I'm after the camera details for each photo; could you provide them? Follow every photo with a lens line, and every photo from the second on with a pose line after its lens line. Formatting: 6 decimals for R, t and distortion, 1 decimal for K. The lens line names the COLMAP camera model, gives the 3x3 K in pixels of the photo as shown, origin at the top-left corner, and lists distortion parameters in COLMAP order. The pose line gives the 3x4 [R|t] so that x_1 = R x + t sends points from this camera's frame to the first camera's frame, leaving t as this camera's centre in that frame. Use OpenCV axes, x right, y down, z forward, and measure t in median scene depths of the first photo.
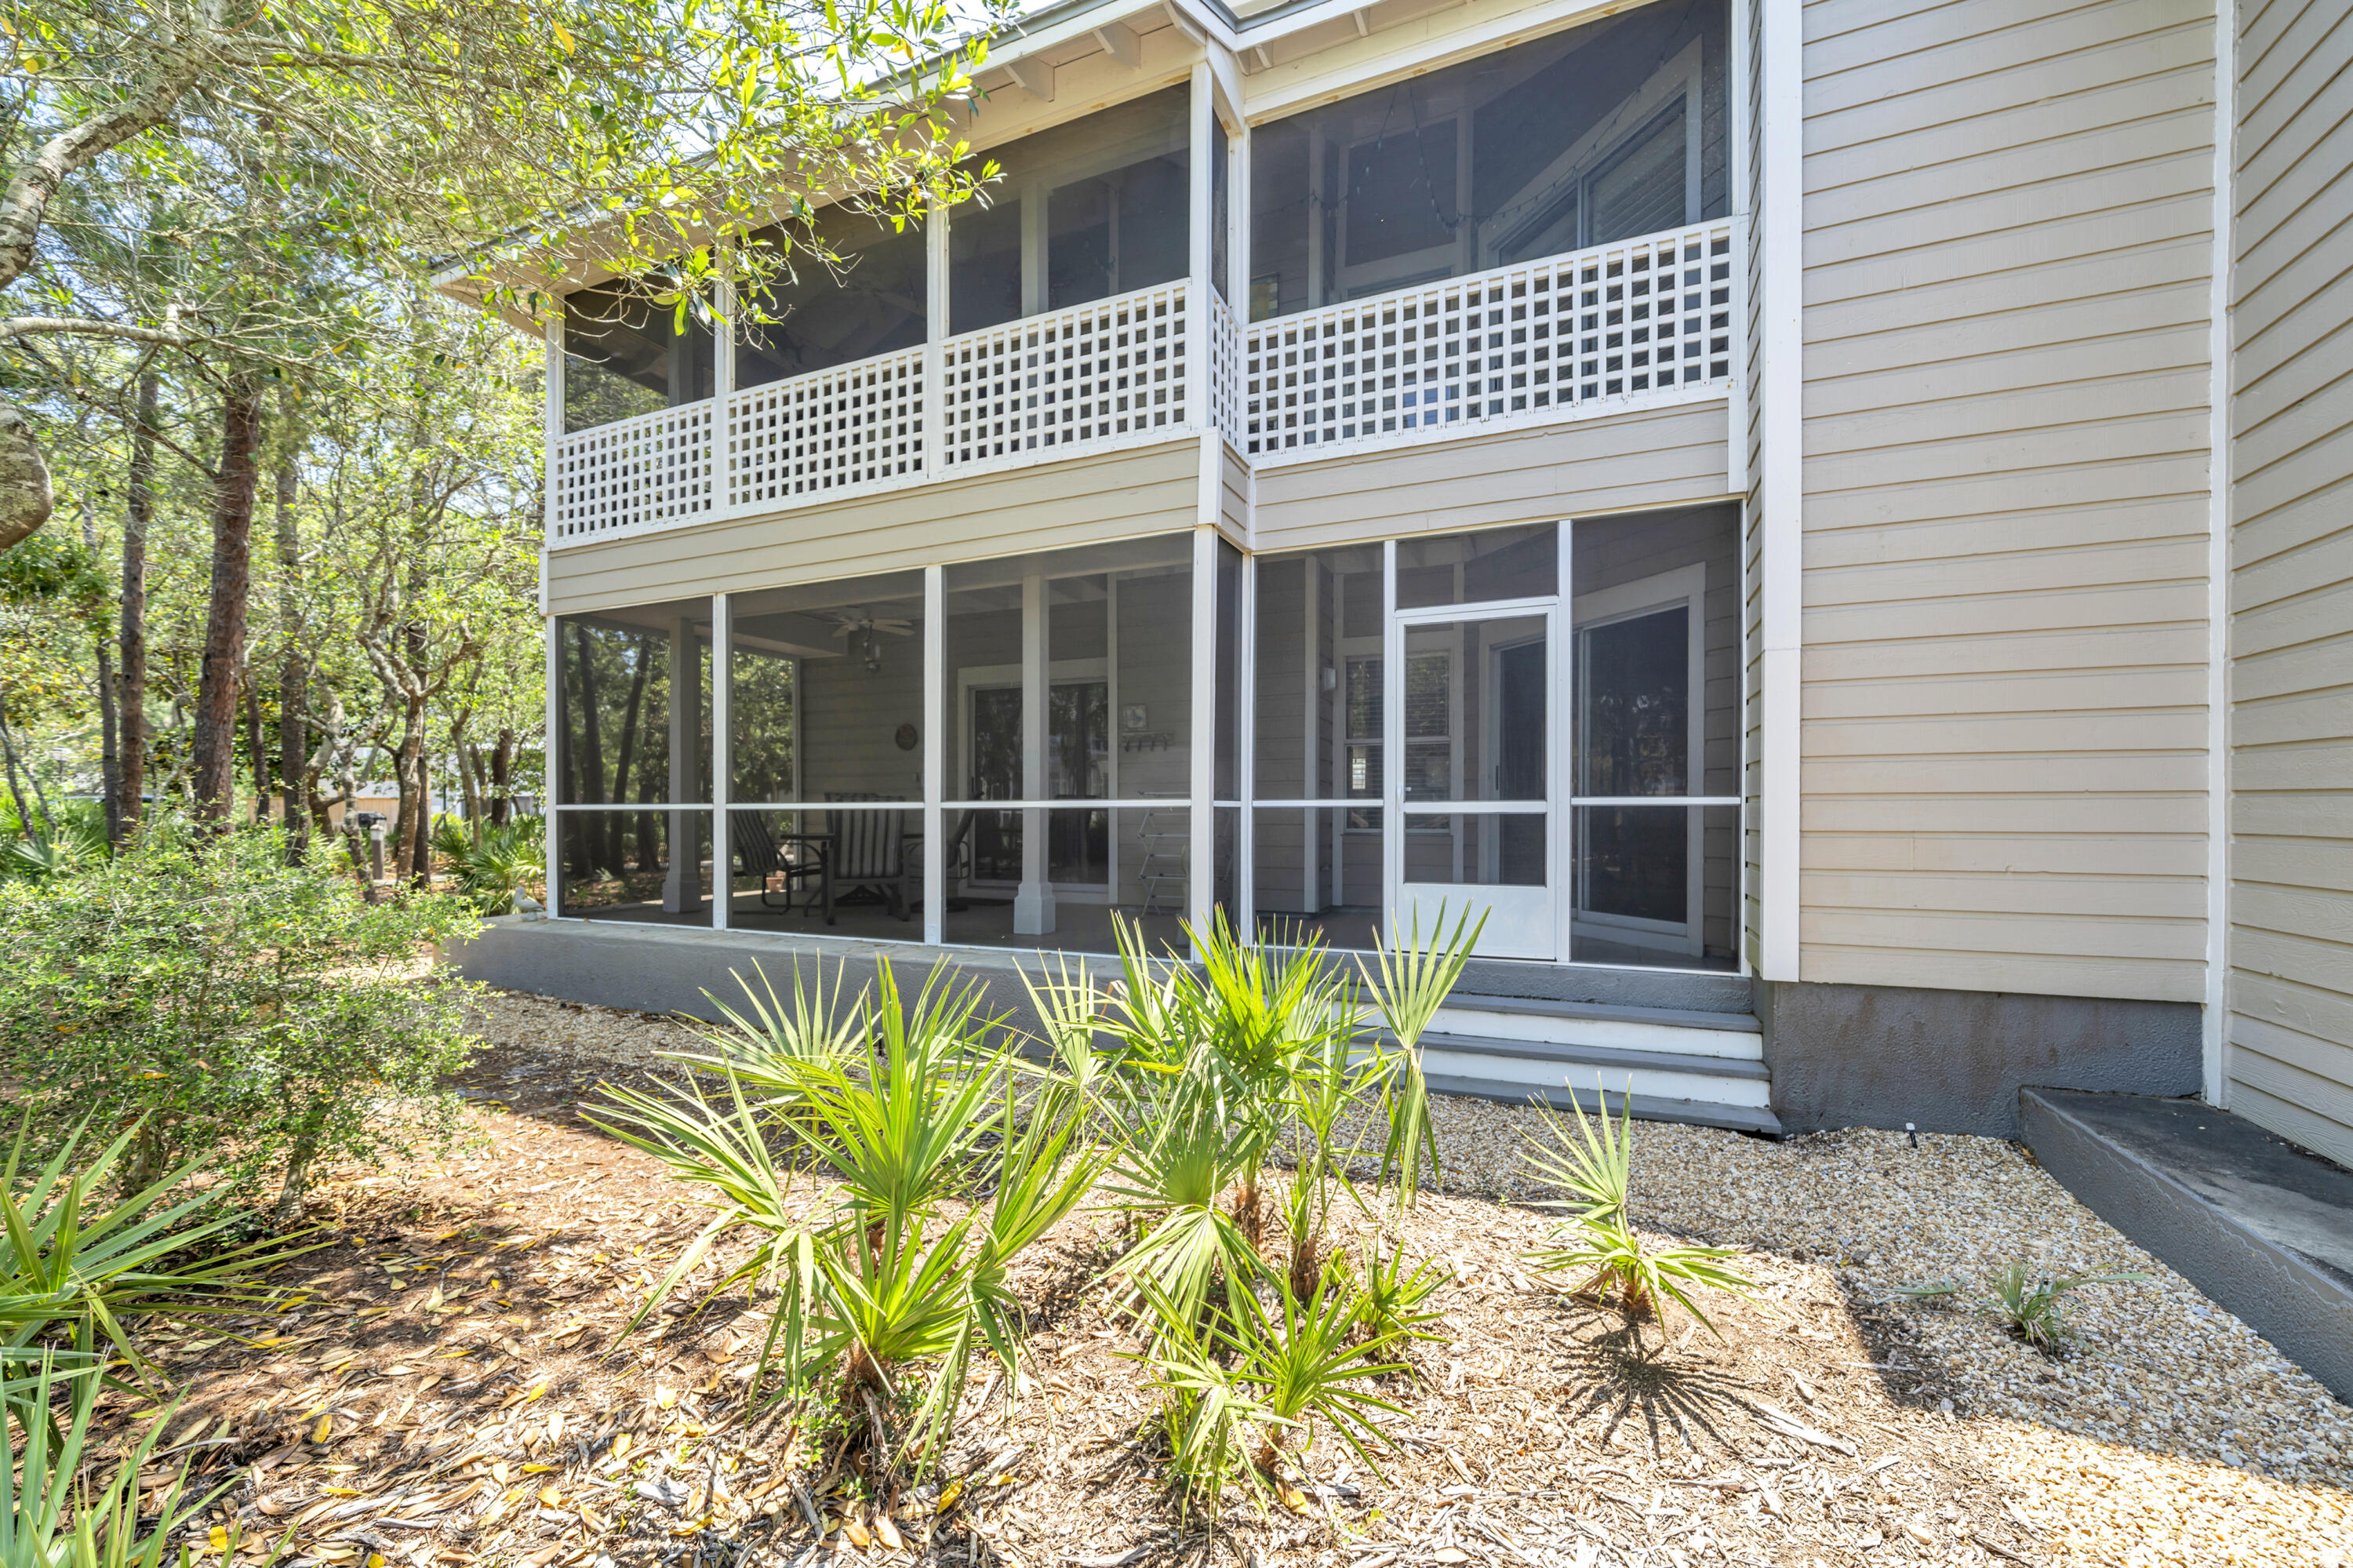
lens RADIAL K [[946.0, 0, 1183.4], [0, 946.0, 809.4], [0, 0, 1]] dist [0.000208, -0.000153]
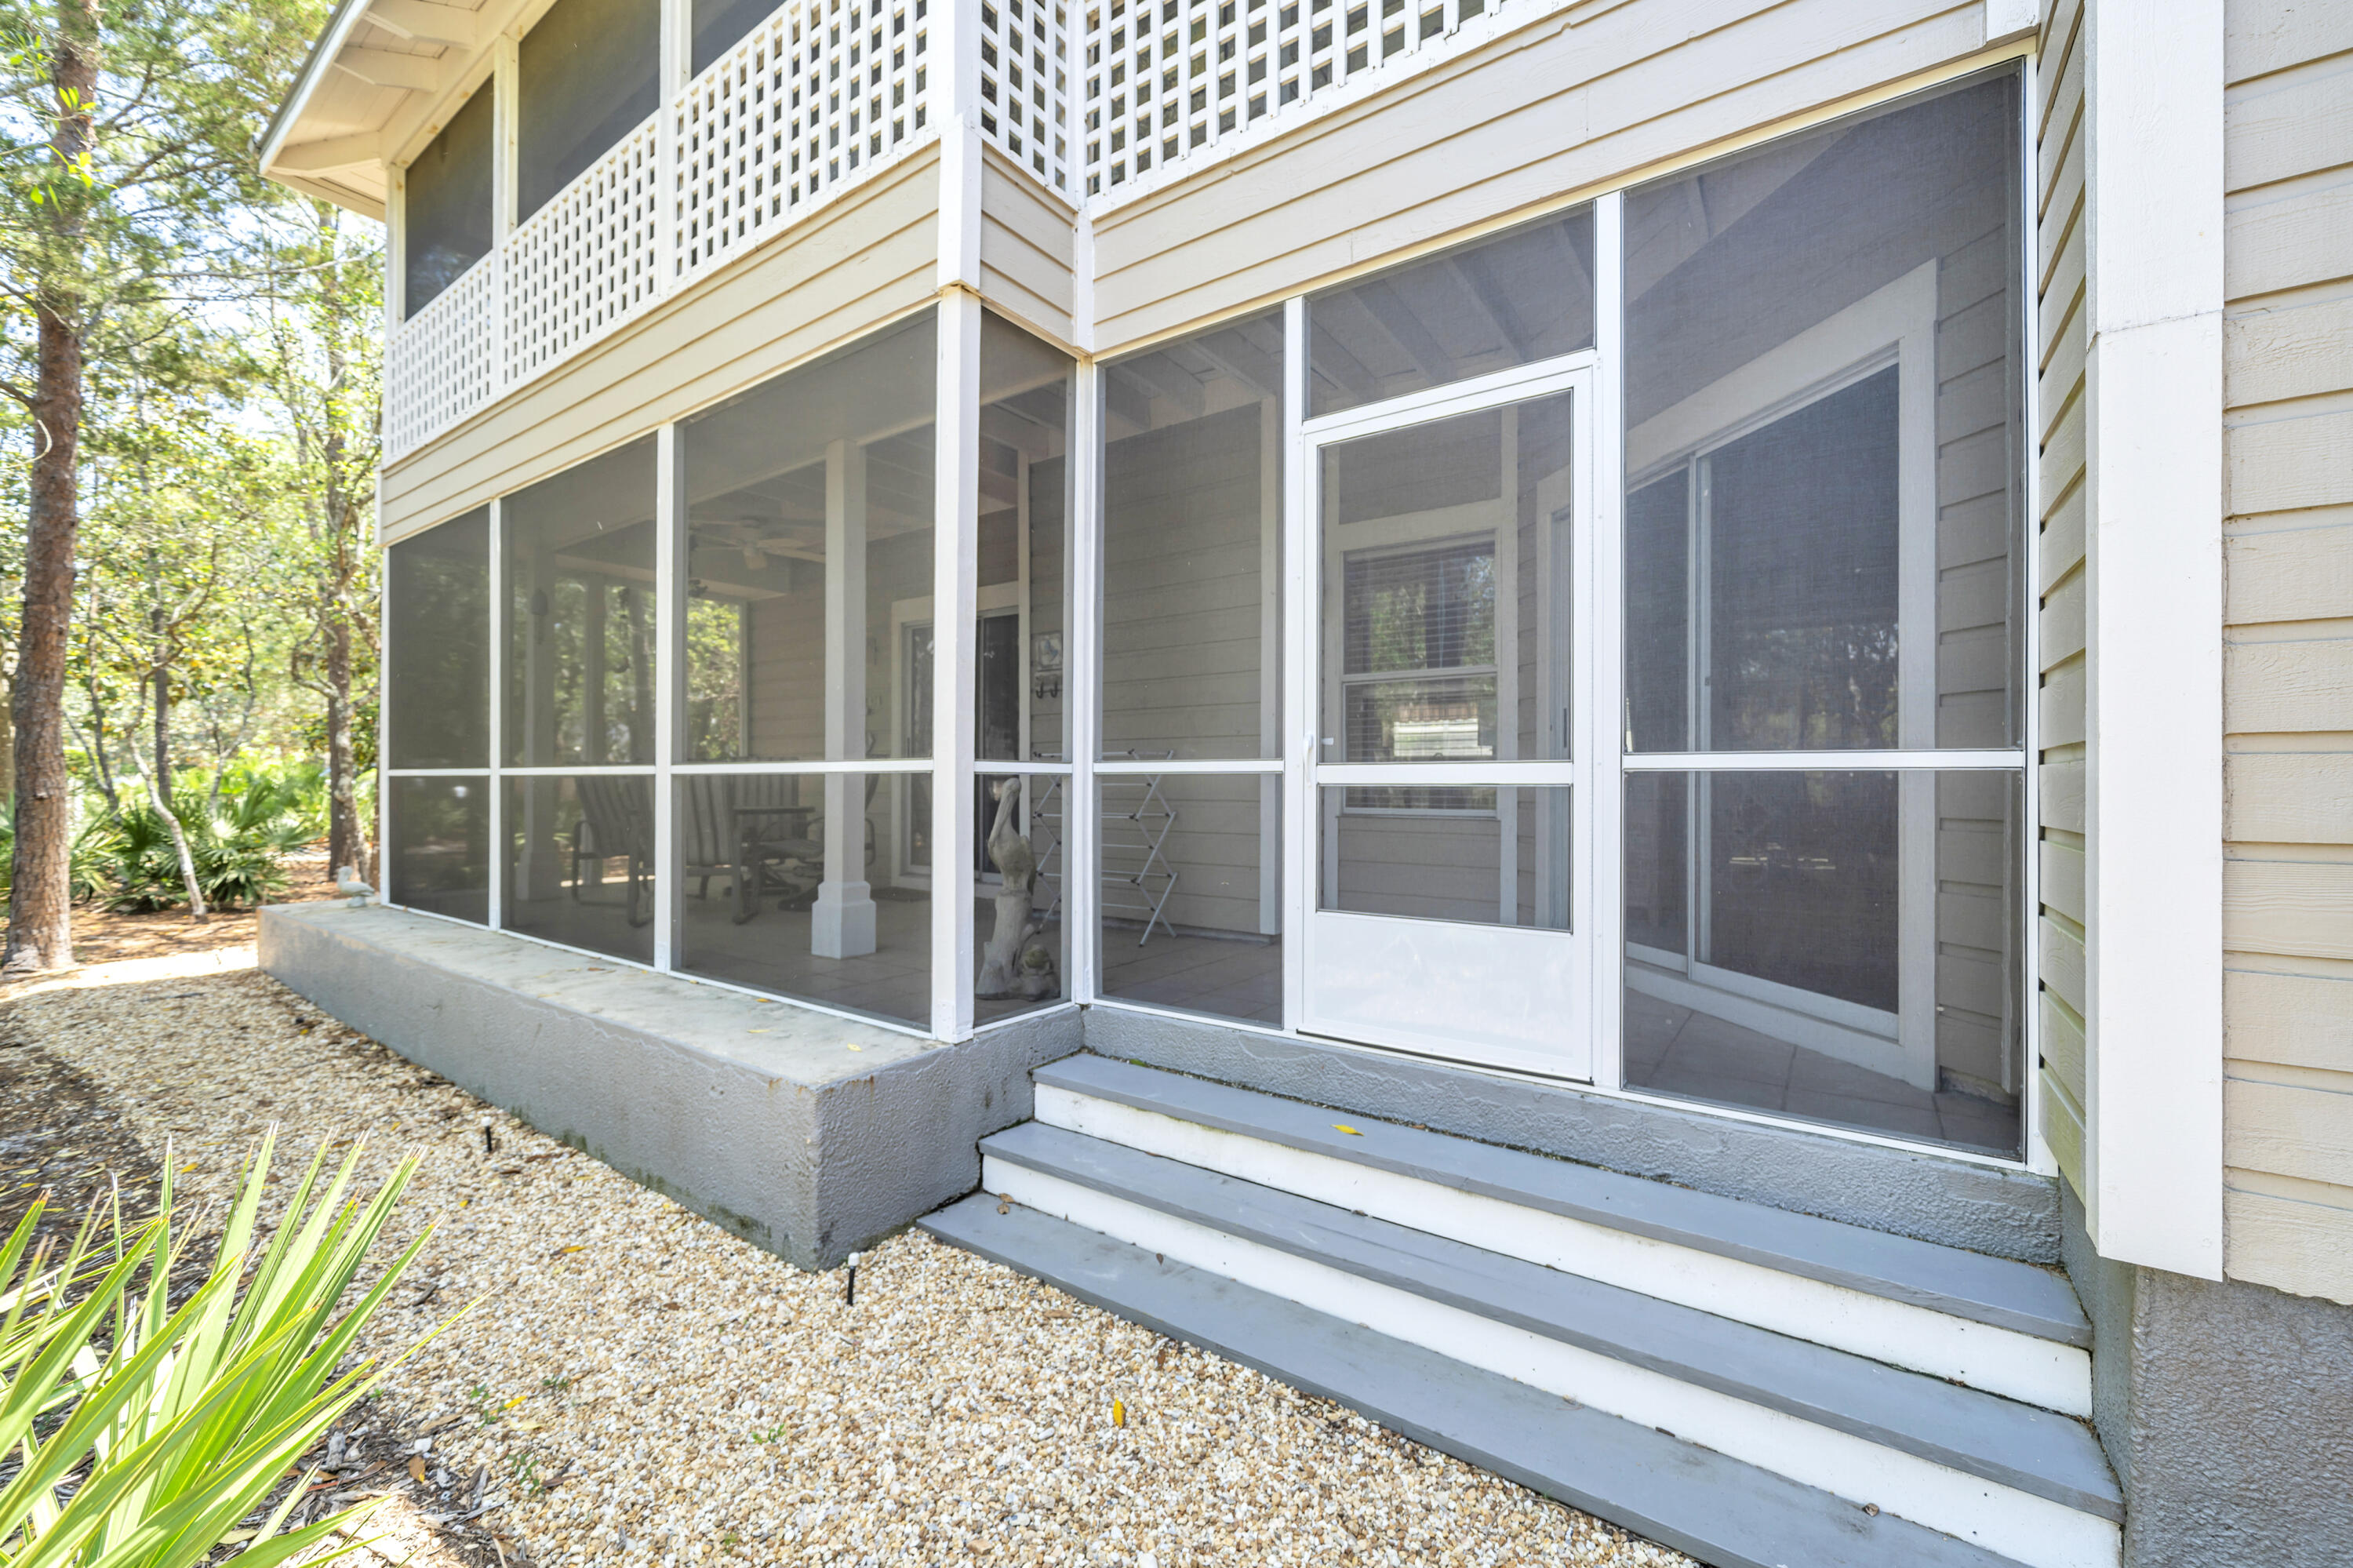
lens RADIAL K [[946.0, 0, 1161.4], [0, 946.0, 768.4], [0, 0, 1]] dist [0.000208, -0.000153]
pose [[0.976670, -0.000318, -0.214746, 0.277624], [-0.001469, 0.999966, -0.008163, -0.000773], [0.214741, 0.008288, 0.976636, 0.462689]]
